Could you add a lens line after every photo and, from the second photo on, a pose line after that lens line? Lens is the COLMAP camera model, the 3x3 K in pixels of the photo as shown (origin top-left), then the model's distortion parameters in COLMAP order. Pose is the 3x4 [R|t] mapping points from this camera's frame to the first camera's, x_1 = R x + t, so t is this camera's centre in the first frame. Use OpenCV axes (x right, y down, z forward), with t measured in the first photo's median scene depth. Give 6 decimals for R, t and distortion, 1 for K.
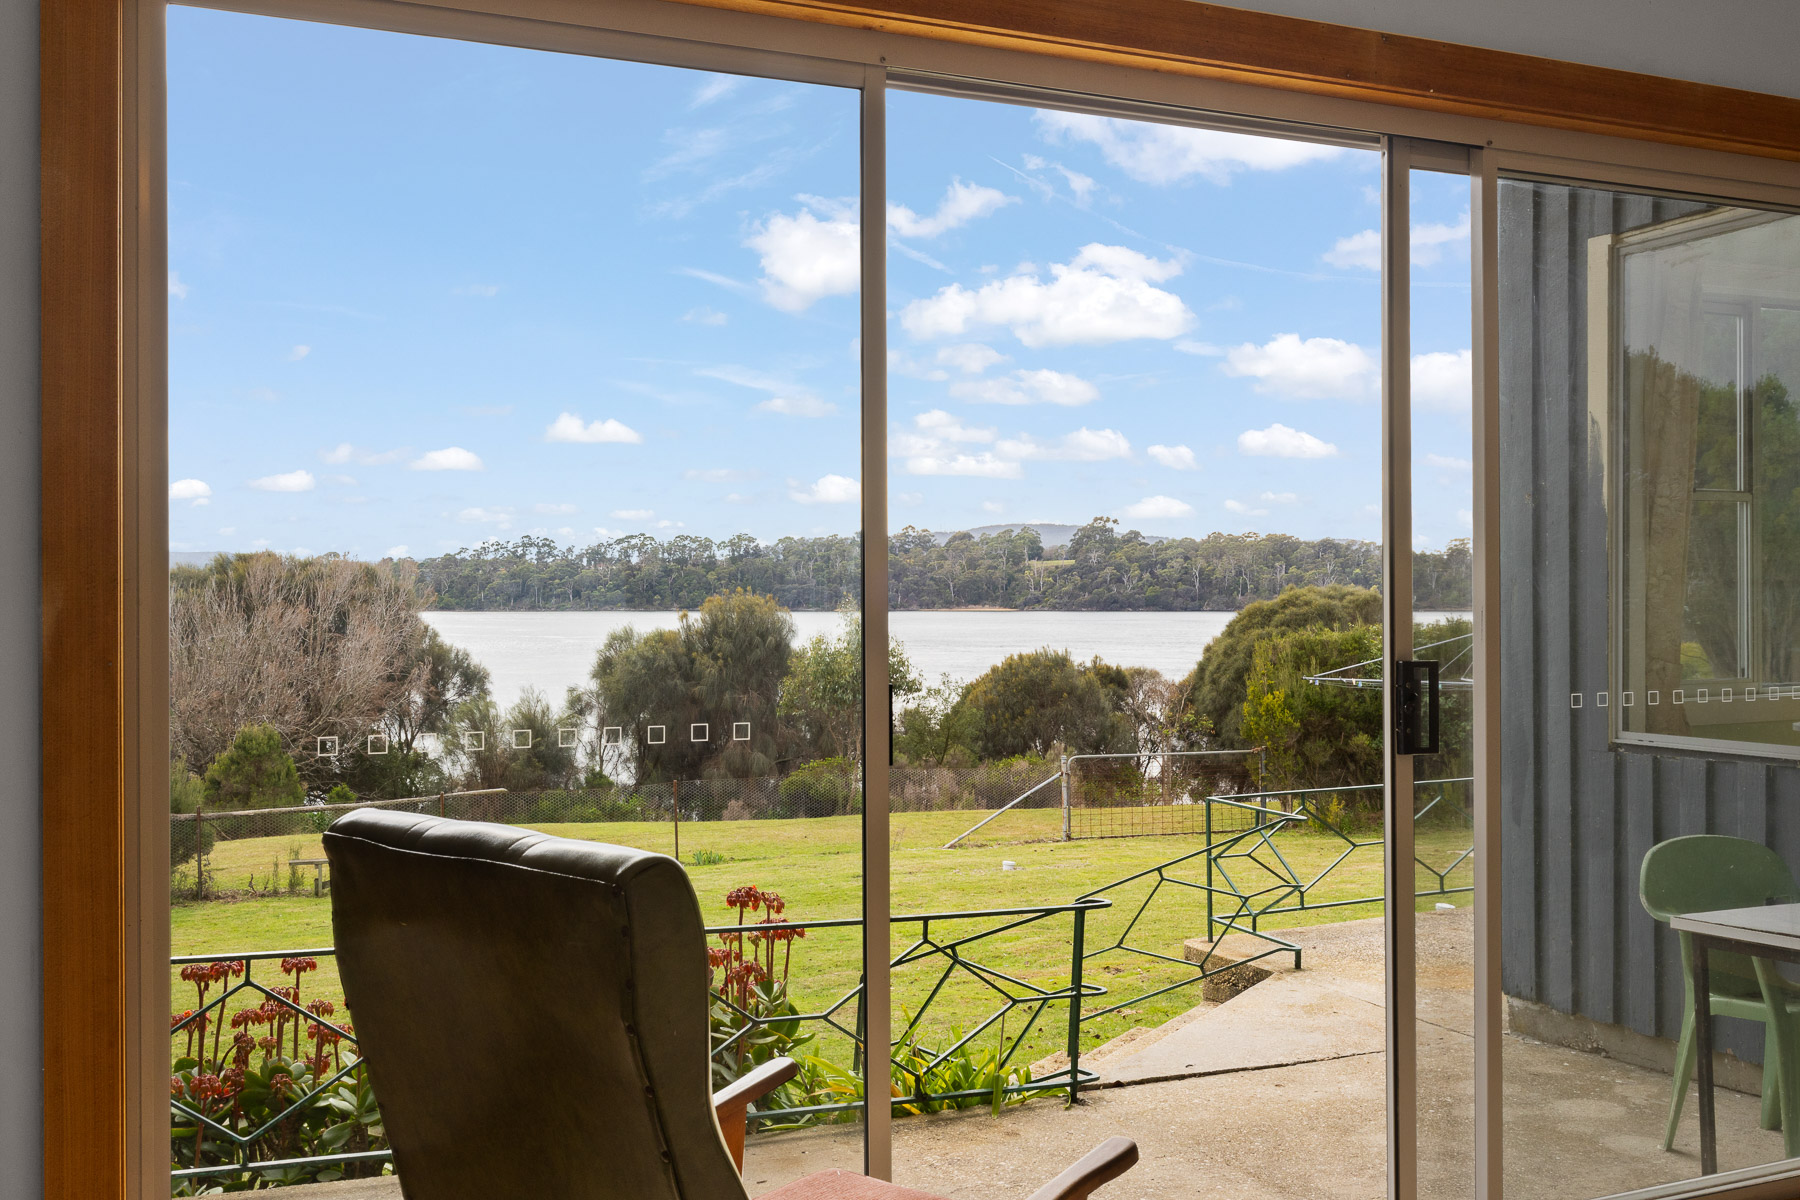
lens RADIAL K [[1726.2, 0, 897.2], [0, 1726.2, 604.1], [0, 0, 1]] dist [-0.006009, 0.000000]
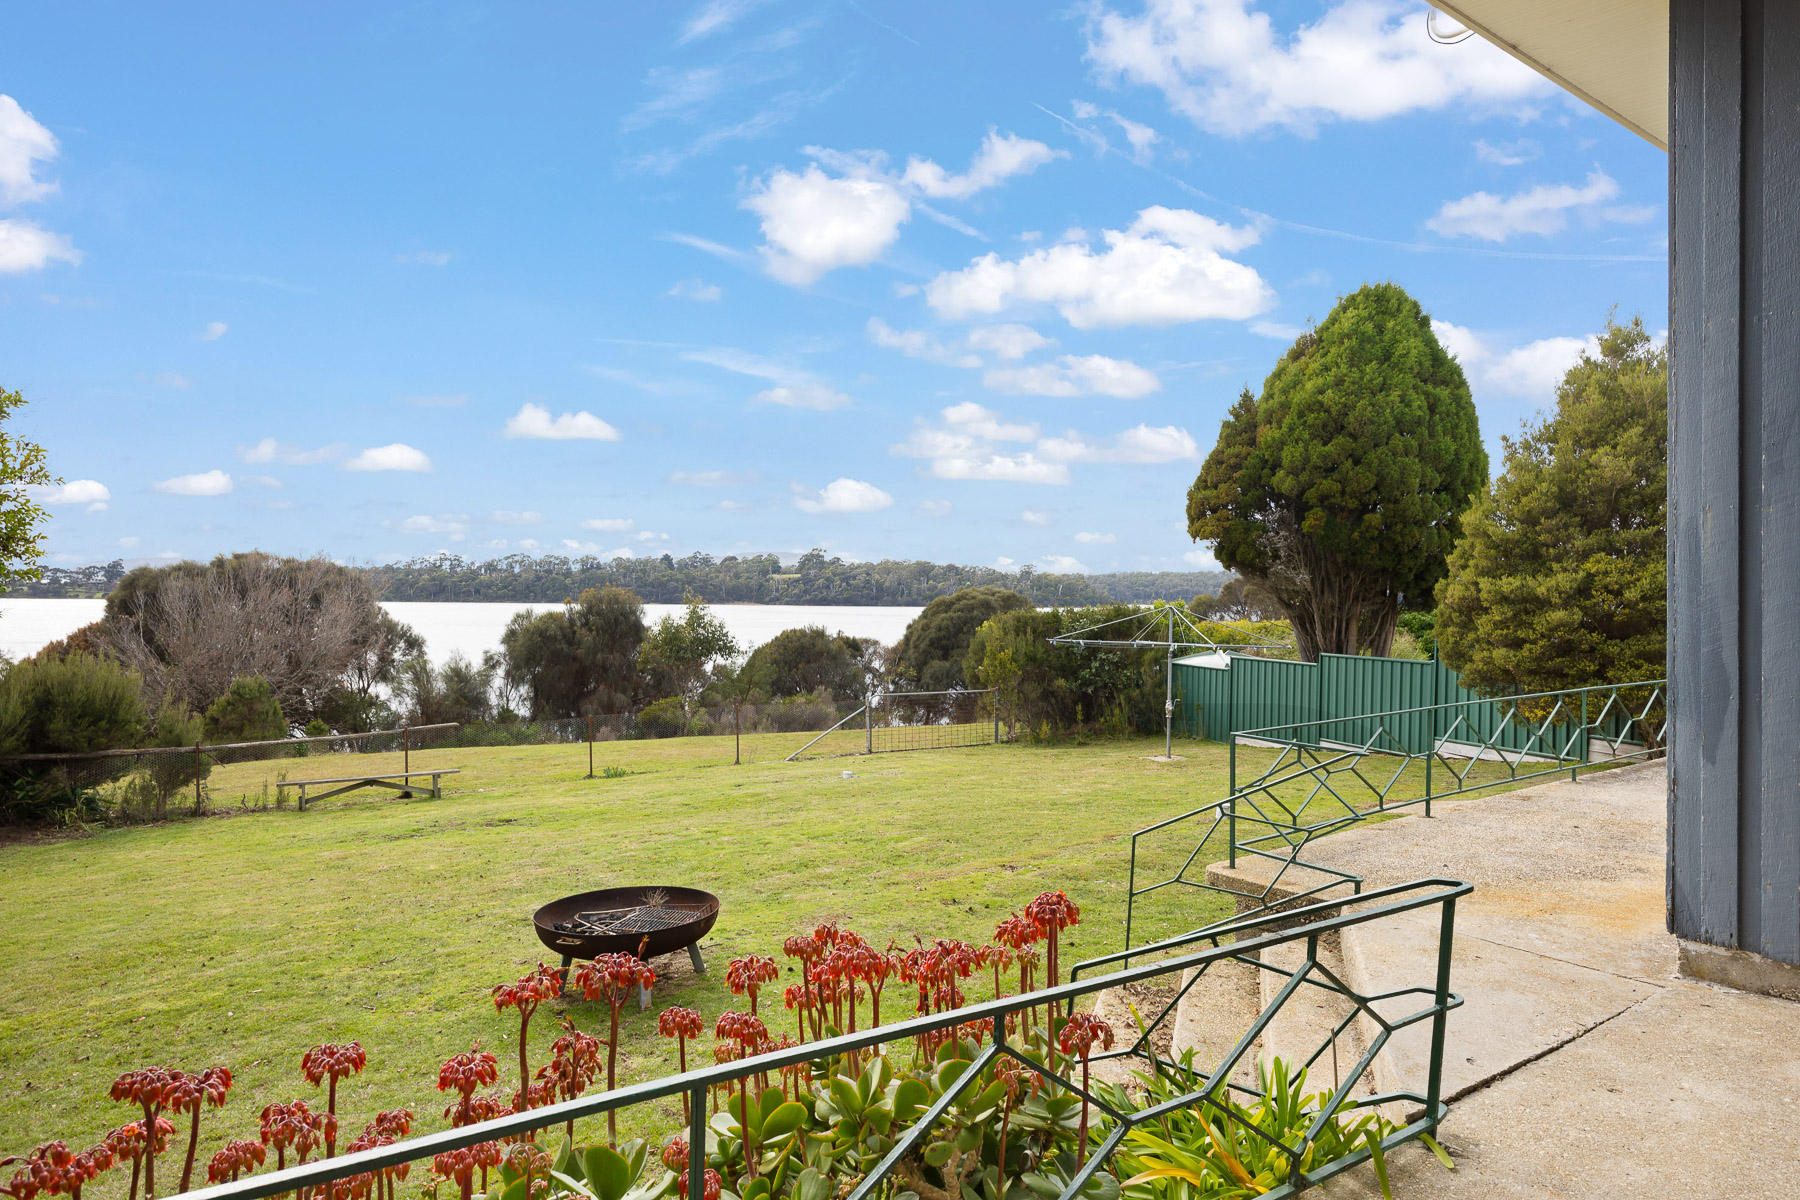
lens RADIAL K [[1054.7, 0, 902.2], [0, 1054.7, 605.2], [0, 0, 1]] dist [-0.011082, -0.001419]
pose [[0.979772, 0.008697, 0.199926, -0.024506], [-0.009358, 0.999953, 0.002360, 0.005408], [-0.199897, -0.004183, 0.979808, 0.065162]]
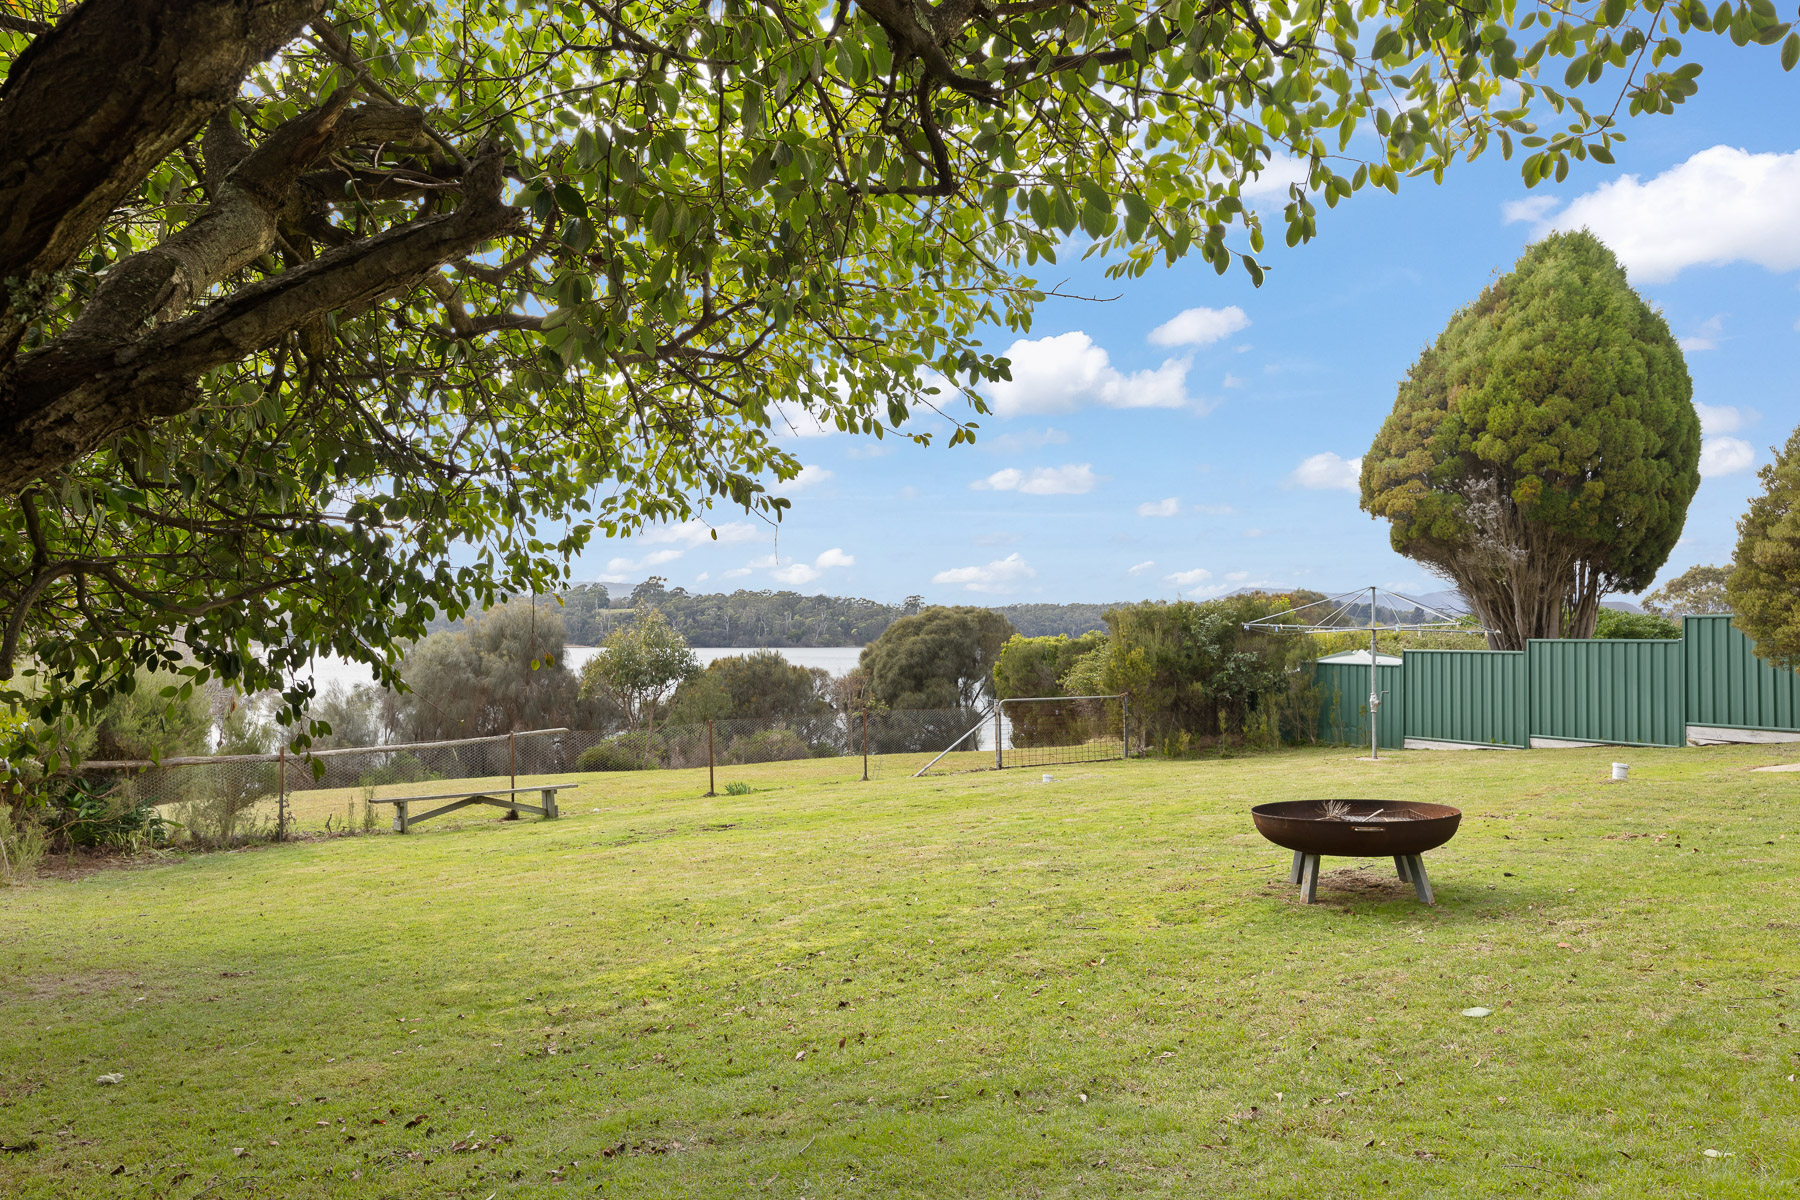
lens RADIAL K [[1293.6, 0, 901.7], [0, 1293.6, 600.8], [0, 0, 1]] dist [0.007783, 0.001833]
pose [[0.950578, 0.011024, 0.310289, -0.120069], [-0.000536, 0.999426, -0.033866, 0.023604], [-0.310485, 0.032026, 0.950039, 0.072570]]
